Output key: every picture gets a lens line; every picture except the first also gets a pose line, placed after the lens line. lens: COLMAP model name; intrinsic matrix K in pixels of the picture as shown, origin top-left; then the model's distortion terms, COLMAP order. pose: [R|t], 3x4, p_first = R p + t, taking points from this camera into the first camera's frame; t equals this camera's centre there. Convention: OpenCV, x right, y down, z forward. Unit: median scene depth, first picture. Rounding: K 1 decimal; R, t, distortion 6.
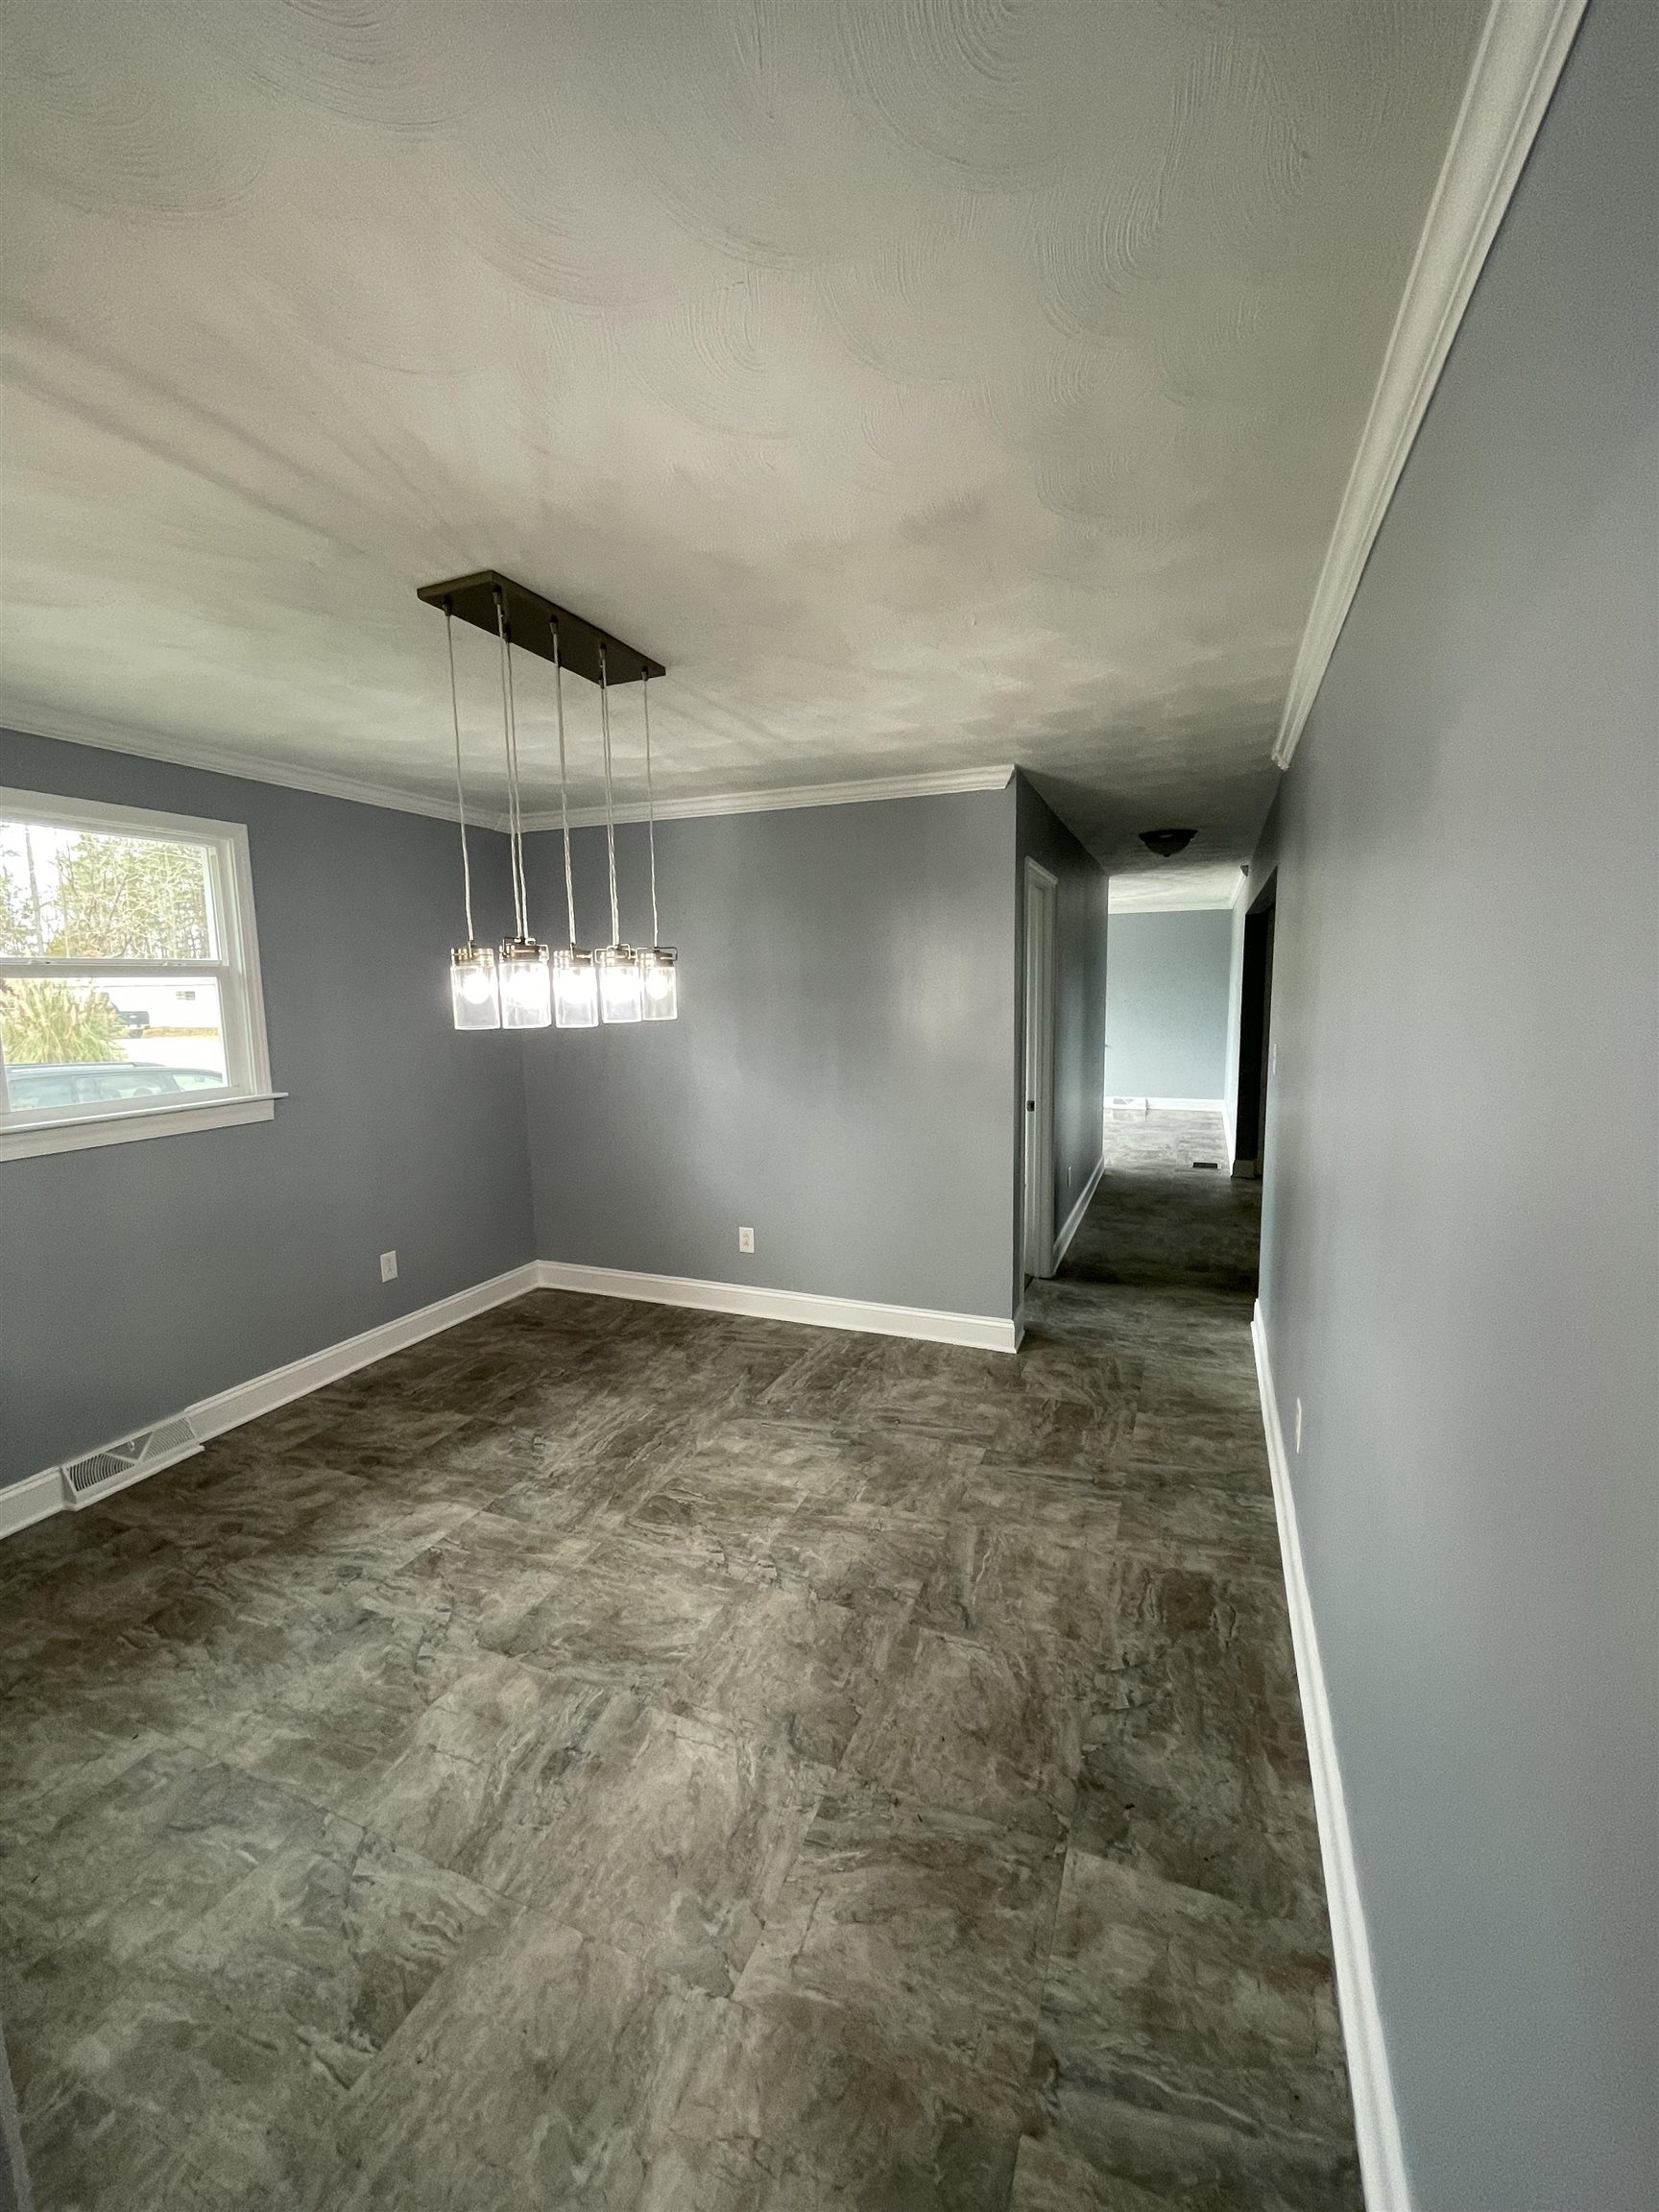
lens RADIAL K [[900.6, 0, 825.2], [0, 900.6, 1104.7], [0, 0, 1]] dist [-0.001643, -0.000556]
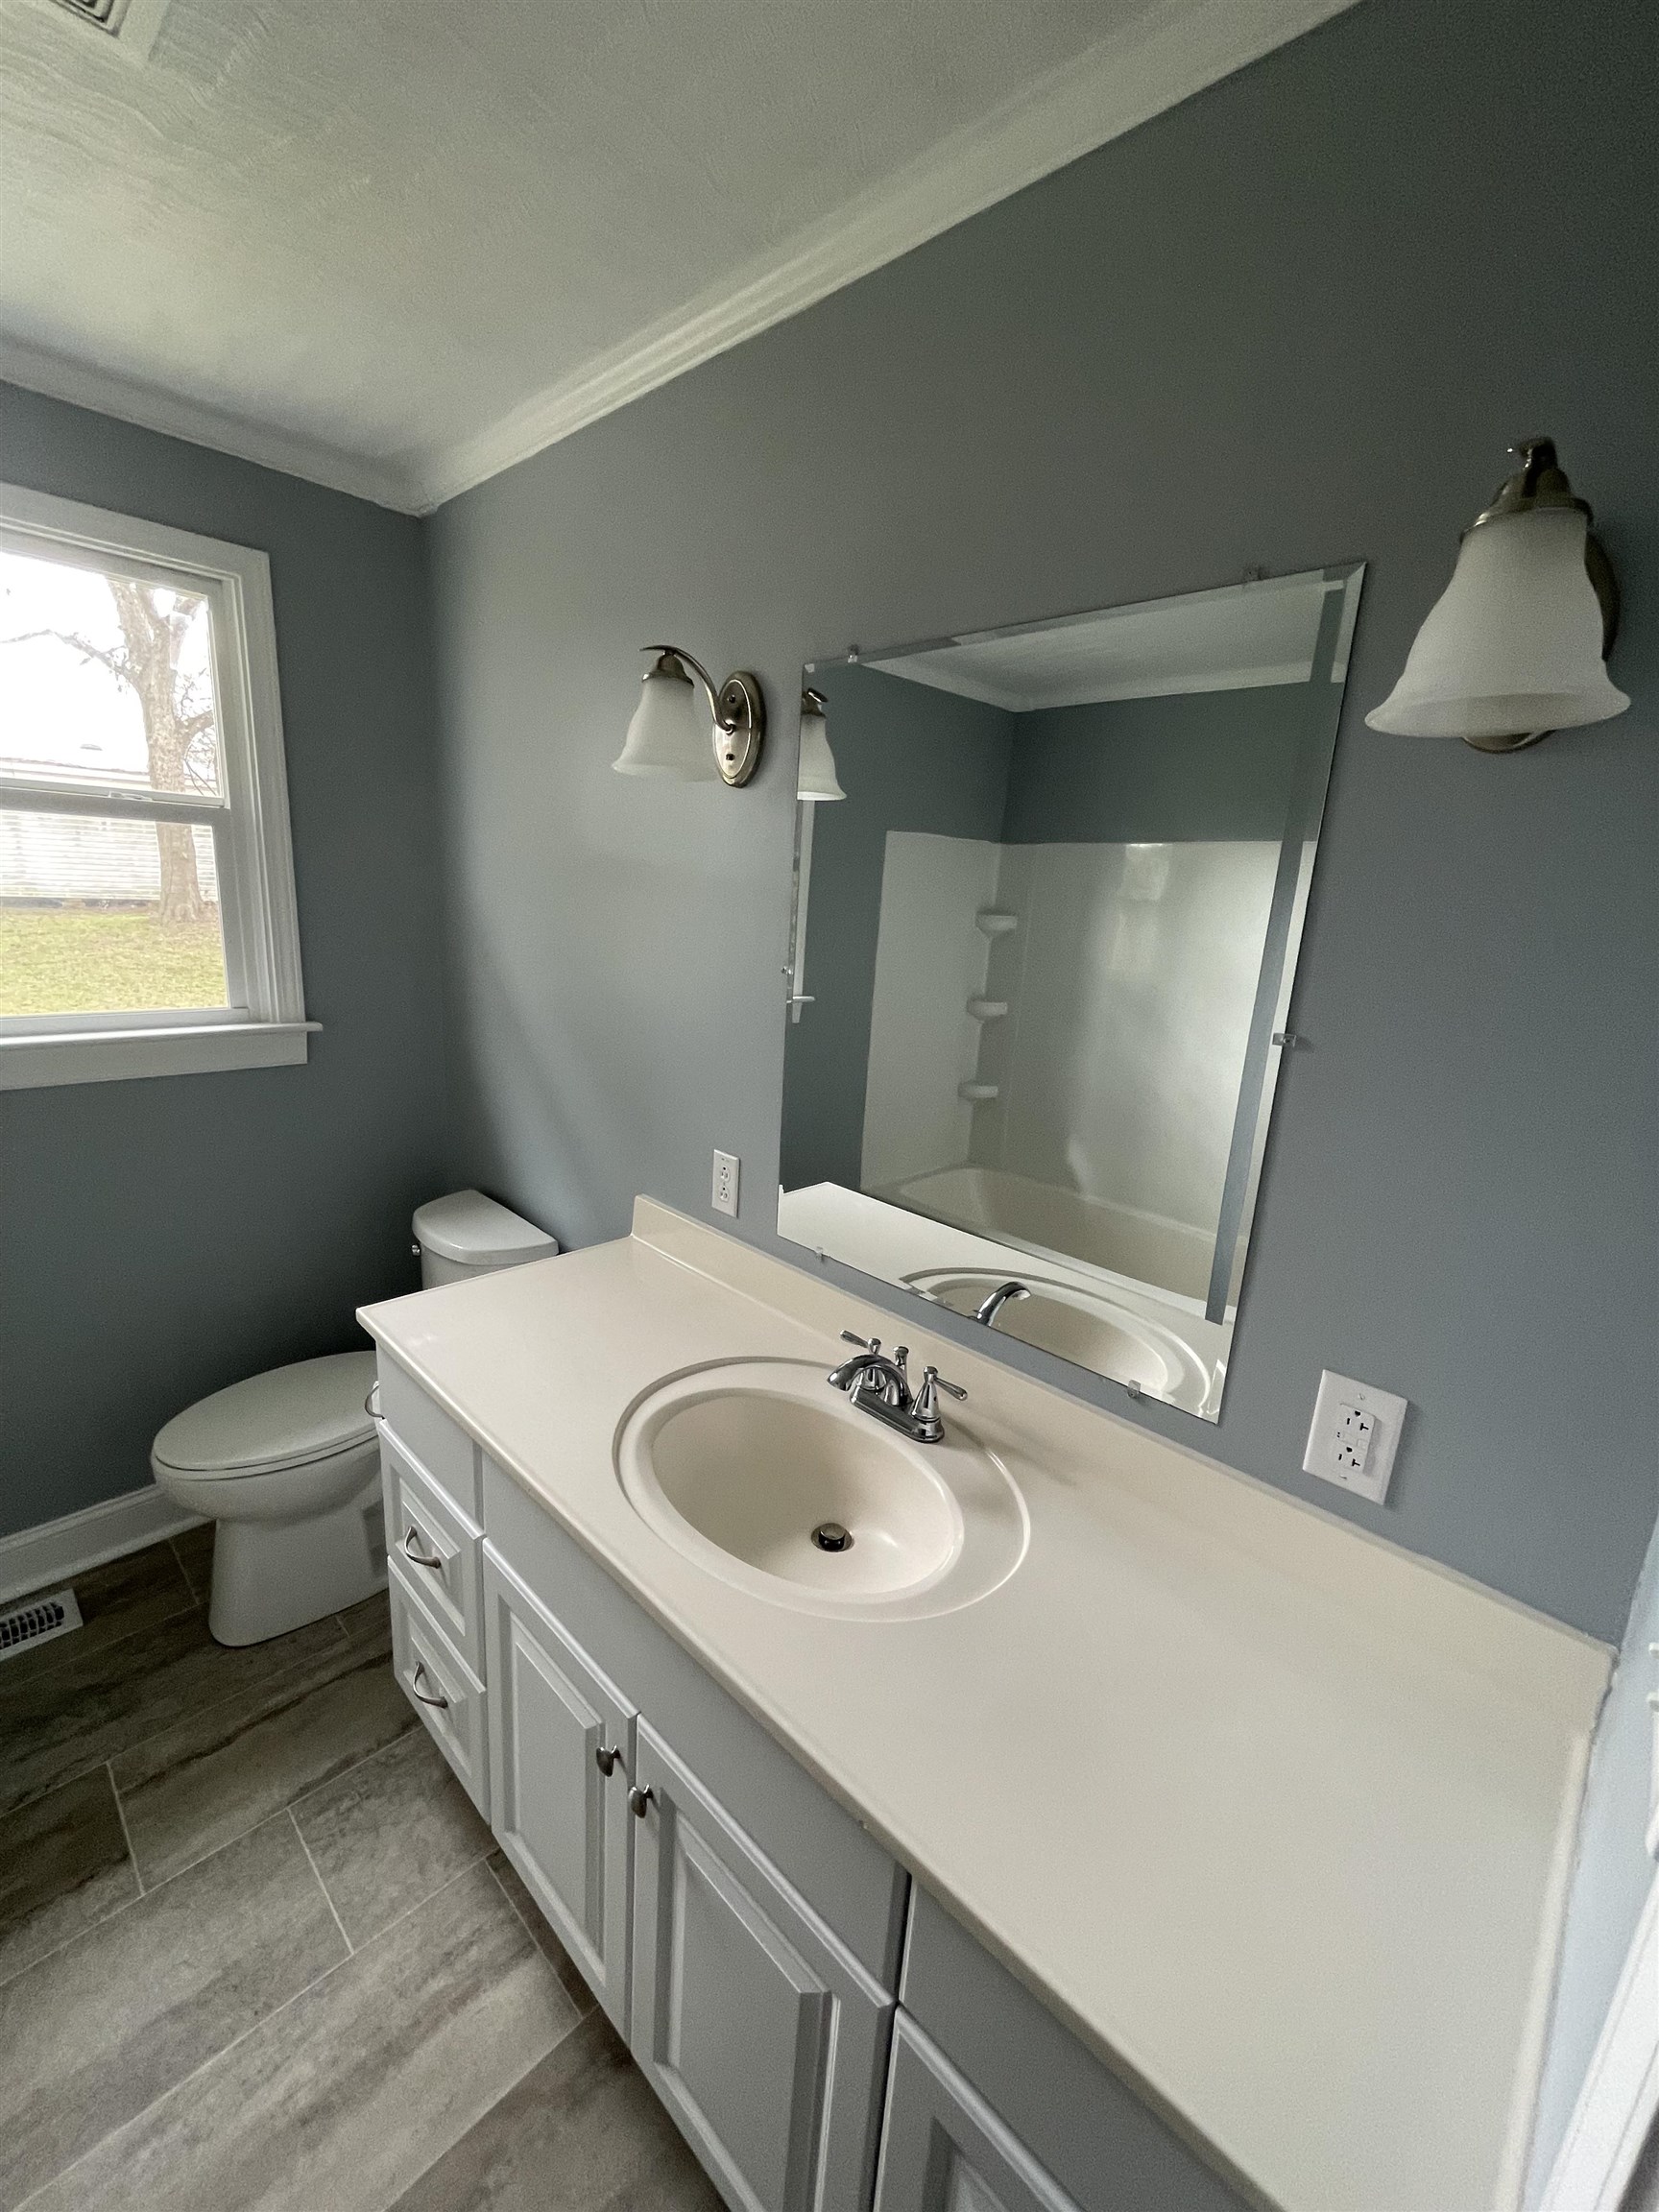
lens RADIAL K [[900.6, 0, 825.2], [0, 900.6, 1104.7], [0, 0, 1]] dist [-0.001643, -0.000556]
pose [[0.927769, 0.155024, -0.339430, -0.068175], [-0.121449, 0.985540, 0.118157, -0.077427], [0.352839, -0.068399, 0.933181, 0.574337]]
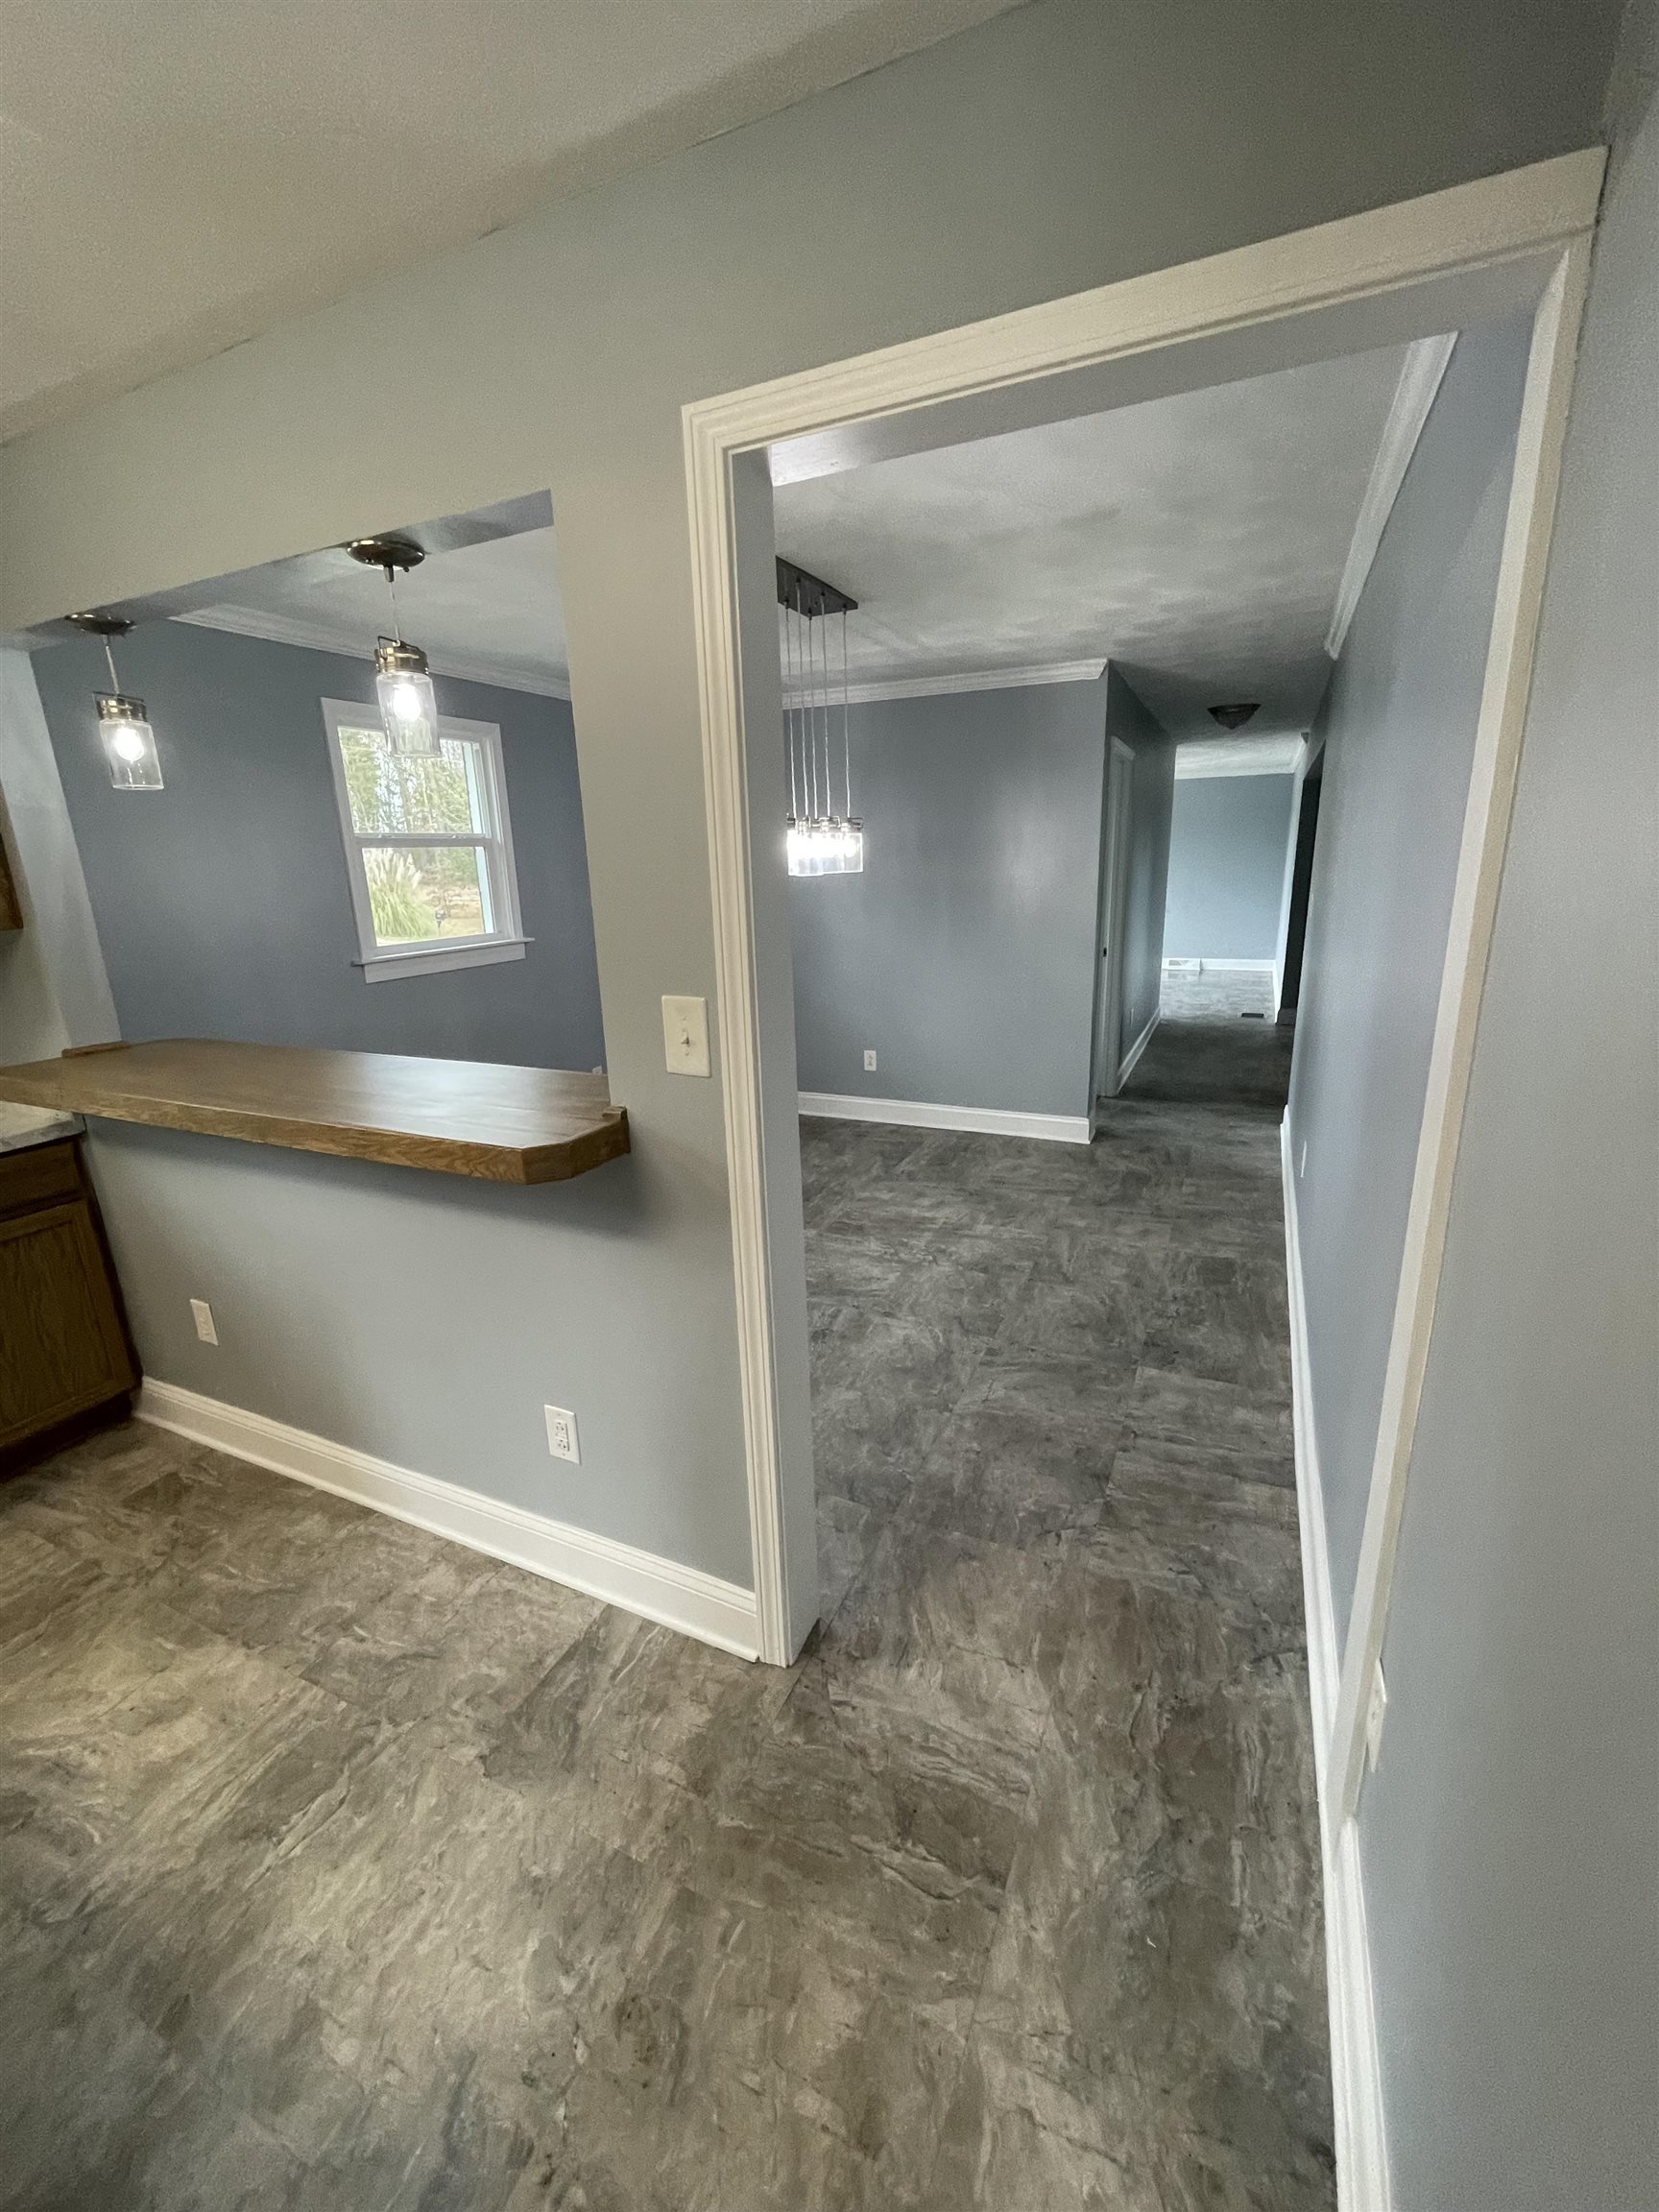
lens RADIAL K [[900.6, 0, 825.2], [0, 900.6, 1104.7], [0, 0, 1]] dist [-0.001643, -0.000556]
pose [[0.998880, 0.000051, -0.047315, -0.120130], [0.006344, 0.990826, 0.134991, 0.055825], [0.046888, -0.135140, 0.989716, -0.320358]]
